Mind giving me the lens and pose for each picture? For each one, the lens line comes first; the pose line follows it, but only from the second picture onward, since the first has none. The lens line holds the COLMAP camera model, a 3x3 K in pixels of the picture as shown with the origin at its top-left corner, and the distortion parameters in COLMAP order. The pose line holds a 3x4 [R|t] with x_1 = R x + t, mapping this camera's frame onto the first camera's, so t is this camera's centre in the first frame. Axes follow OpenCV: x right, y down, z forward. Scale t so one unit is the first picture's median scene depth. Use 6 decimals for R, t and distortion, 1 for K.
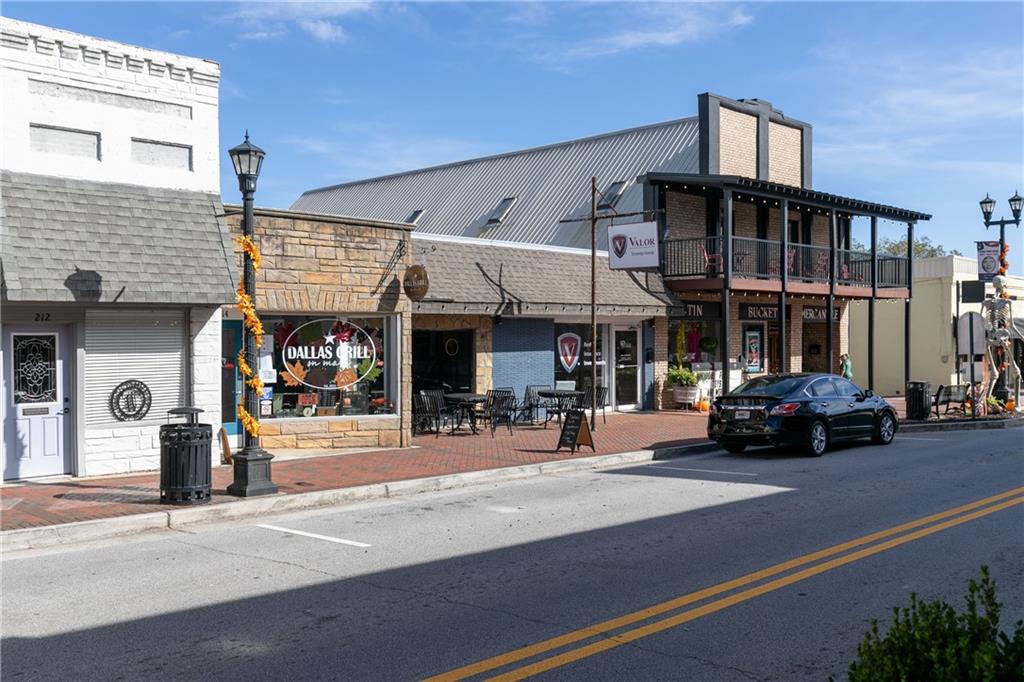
lens RADIAL K [[1048.3, 0, 511.2], [0, 1048.3, 324.6], [0, 0, 1]] dist [0.007958, -0.018576]
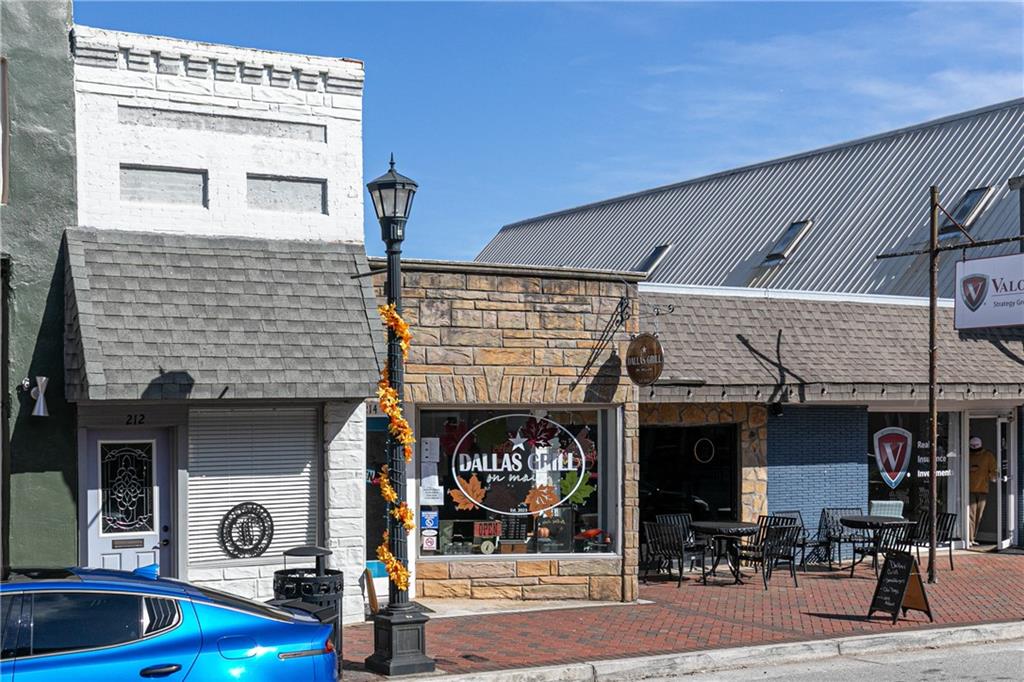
lens RADIAL K [[1048.3, 0, 511.2], [0, 1048.3, 324.6], [0, 0, 1]] dist [0.007958, -0.018576]
pose [[0.939978, -0.001556, -0.341232, 0.060378], [0.009484, 0.999722, 0.021566, -0.079250], [0.341103, -0.023508, 0.939732, 0.336915]]
